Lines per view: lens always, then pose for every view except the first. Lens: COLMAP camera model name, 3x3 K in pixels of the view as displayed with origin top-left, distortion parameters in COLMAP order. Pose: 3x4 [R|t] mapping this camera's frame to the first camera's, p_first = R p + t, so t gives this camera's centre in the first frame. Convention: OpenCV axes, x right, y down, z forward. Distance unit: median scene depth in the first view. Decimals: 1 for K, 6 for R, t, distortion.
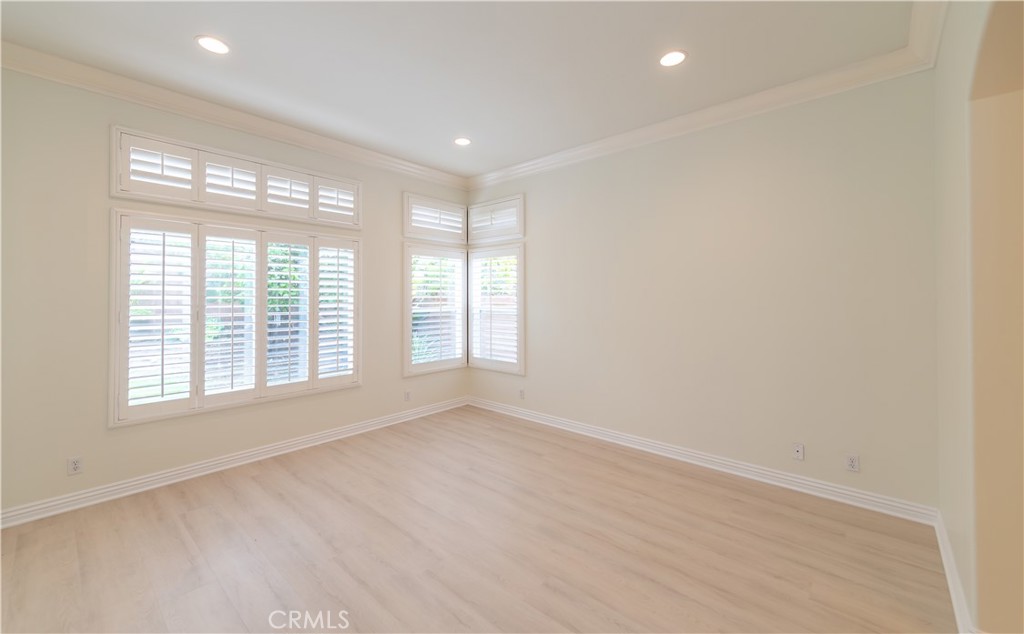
lens RADIAL K [[400.0, 0, 512.2], [0, 400.0, 293.2], [0, 0, 1]] dist [0.010636, -0.000416]
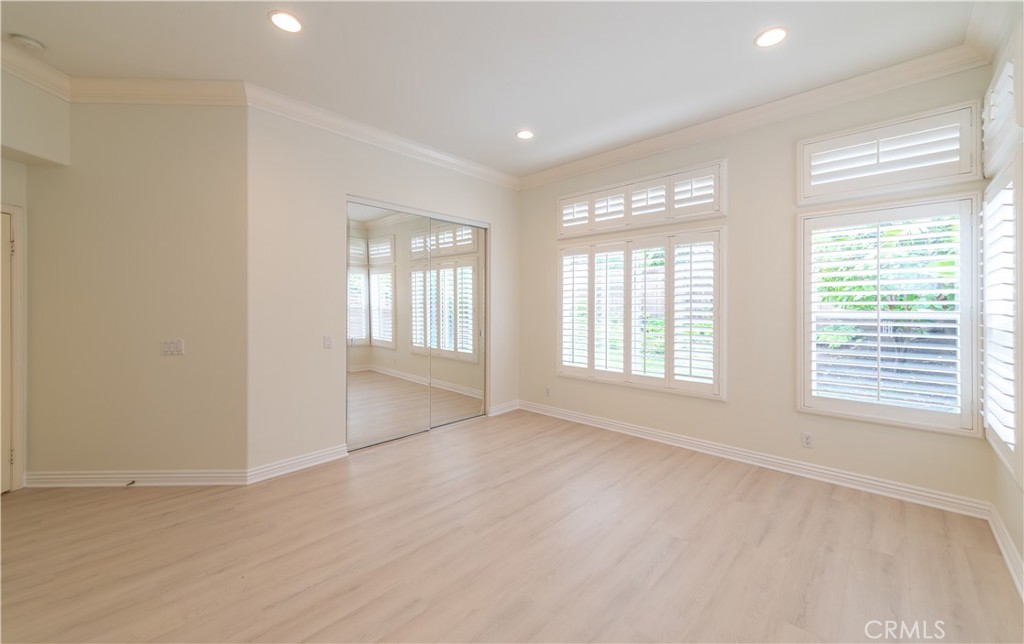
lens RADIAL K [[397.4, 0, 517.1], [0, 397.4, 305.6], [0, 0, 1]] dist [0.000580, 0.000099]
pose [[-0.025238, 0.004139, -0.999673, 0.597001], [0.017154, 0.999846, 0.003707, 0.024953], [0.999534, -0.017054, -0.025306, 0.757546]]
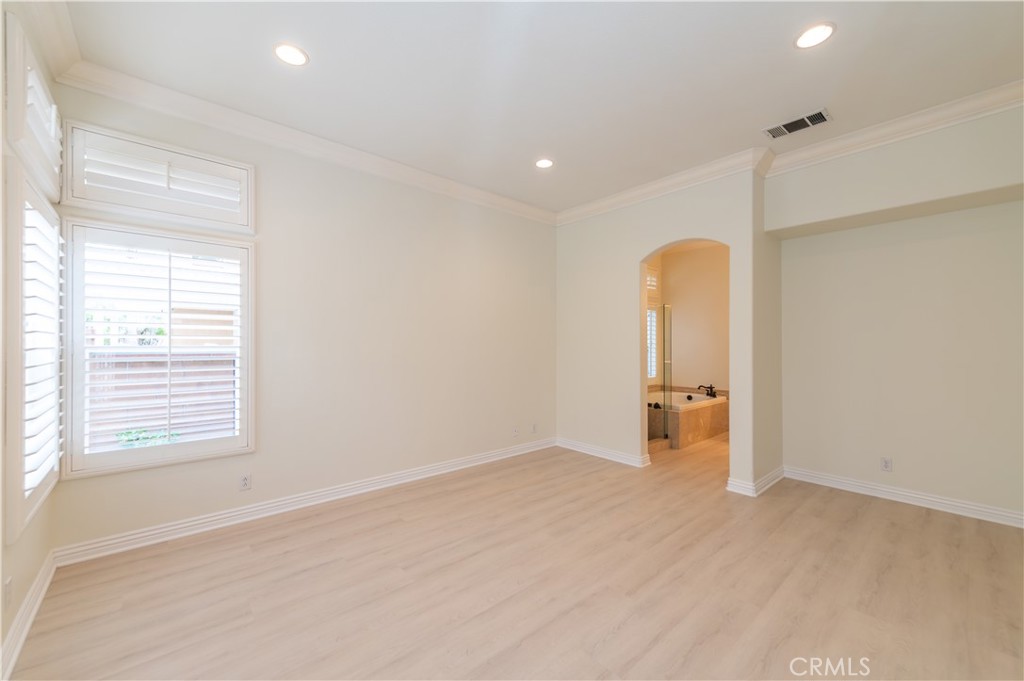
lens RADIAL K [[397.1, 0, 512.0], [0, 397.1, 340.5], [0, 0, 1]] dist [0.010017, -0.000124]
pose [[0.129321, 0.008535, 0.991566, -0.794654], [-0.019545, 0.999791, -0.006057, 0.034928], [-0.991410, -0.018597, 0.129460, 0.737244]]
